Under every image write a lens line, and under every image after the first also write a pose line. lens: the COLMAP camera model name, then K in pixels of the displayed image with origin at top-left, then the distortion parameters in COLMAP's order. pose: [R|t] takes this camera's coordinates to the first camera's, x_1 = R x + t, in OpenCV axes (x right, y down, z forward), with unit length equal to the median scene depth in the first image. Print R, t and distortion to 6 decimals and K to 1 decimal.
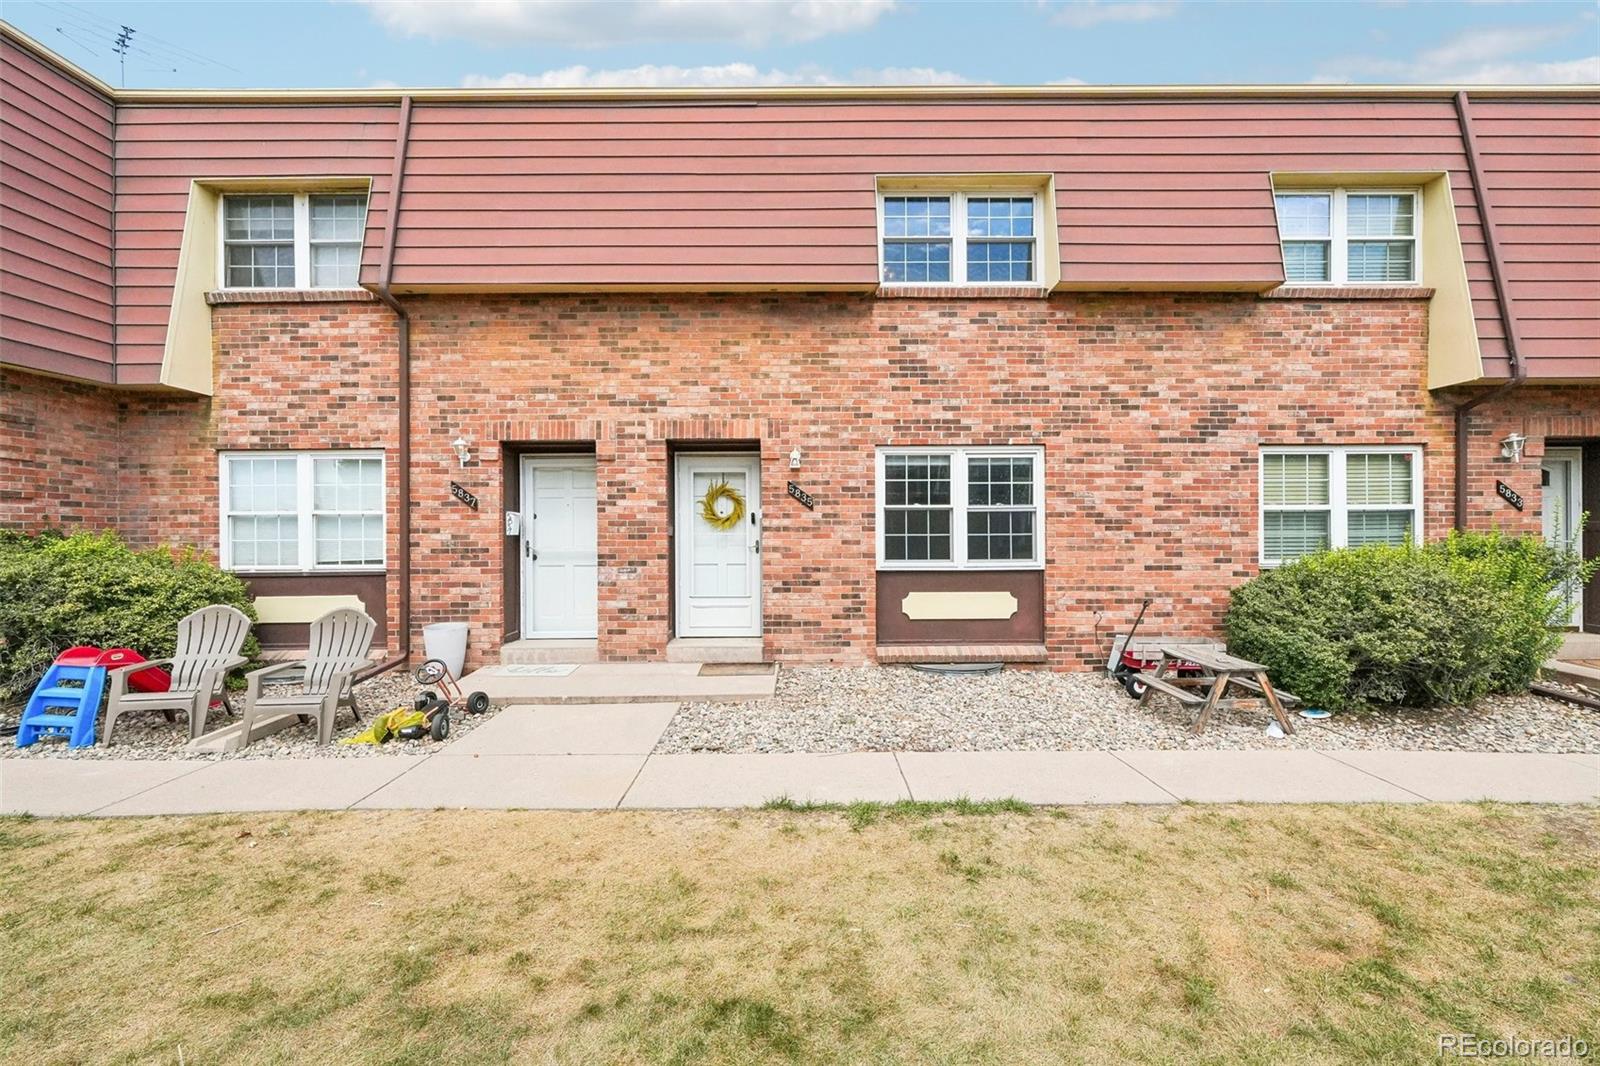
lens RADIAL K [[677.9, 0, 805.0], [0, 677.9, 534.1], [0, 0, 1]] dist [-0.006265, 0.005143]
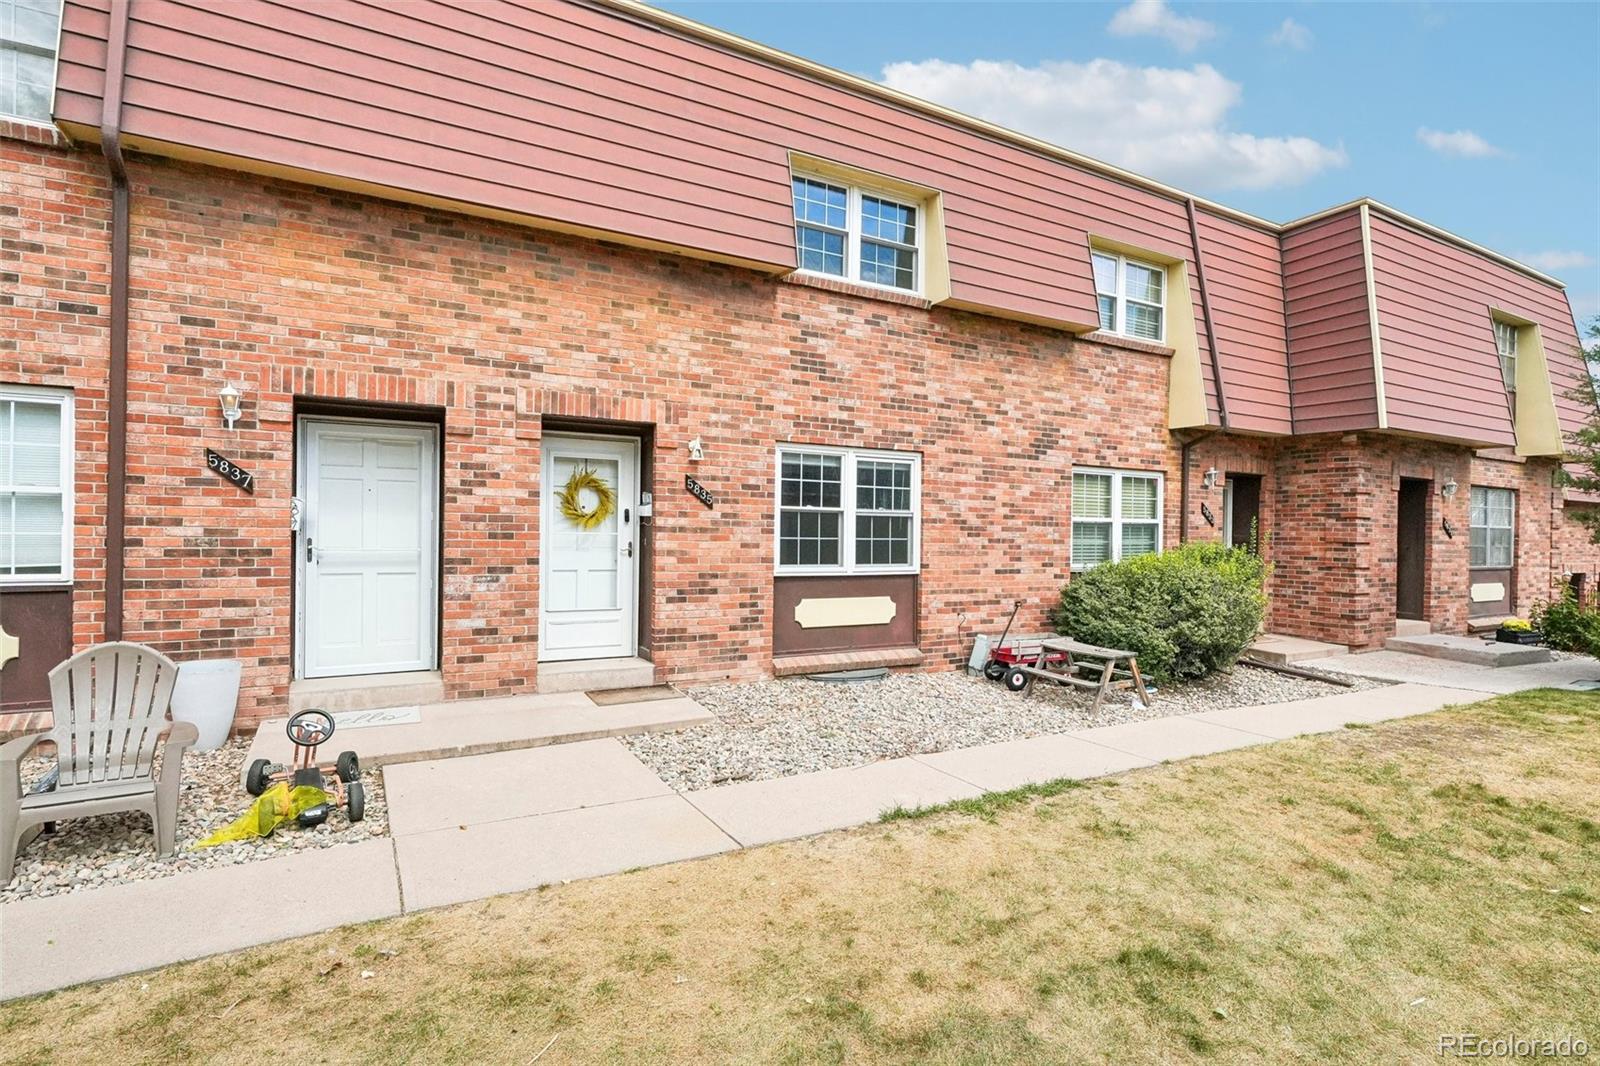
lens RADIAL K [[798.6, 0, 808.8], [0, 798.6, 535.5], [0, 0, 1]] dist [-0.000342, 0.000546]
pose [[0.873511, 0.015719, 0.486551, -0.384573], [-0.017838, 0.999841, -0.000277, -0.002541], [-0.486478, -0.008438, 0.873652, 0.026051]]
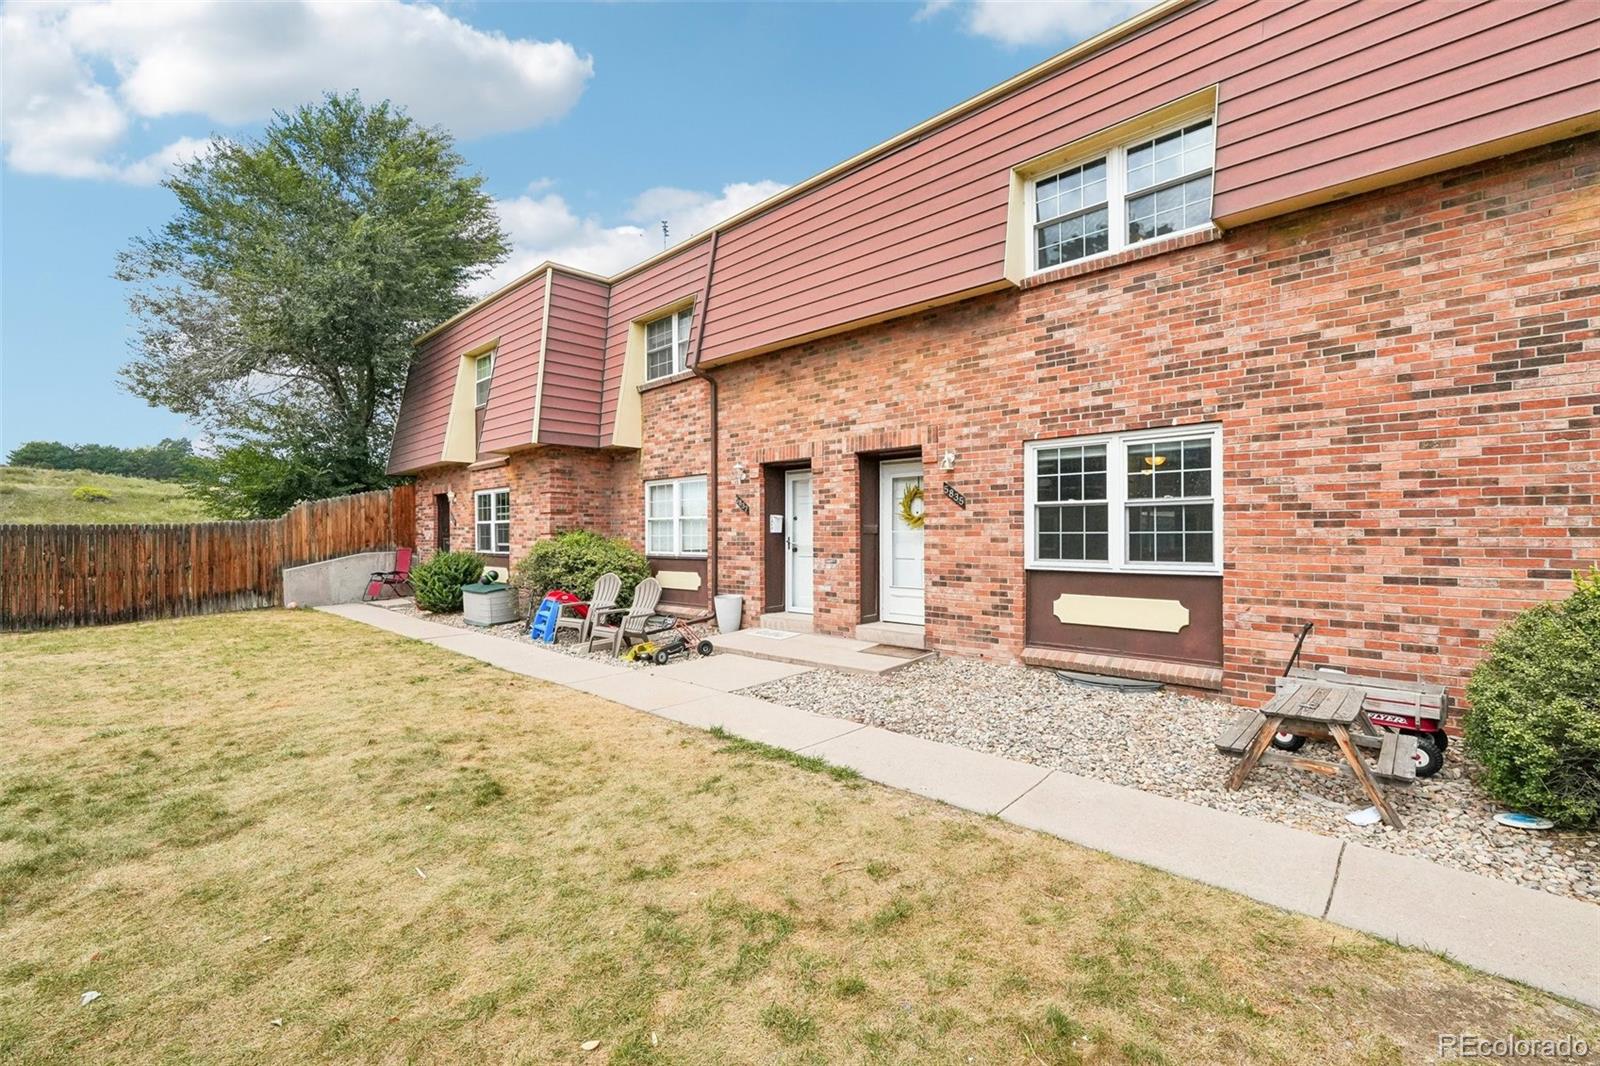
lens RADIAL K [[677.9, 0, 805.0], [0, 677.9, 534.1], [0, 0, 1]] dist [-0.006265, 0.005143]
pose [[0.726769, 0.002343, -0.686878, 0.548217], [-0.000302, 0.999995, 0.003091, 0.000258], [0.686882, -0.002039, 0.726767, 0.073381]]
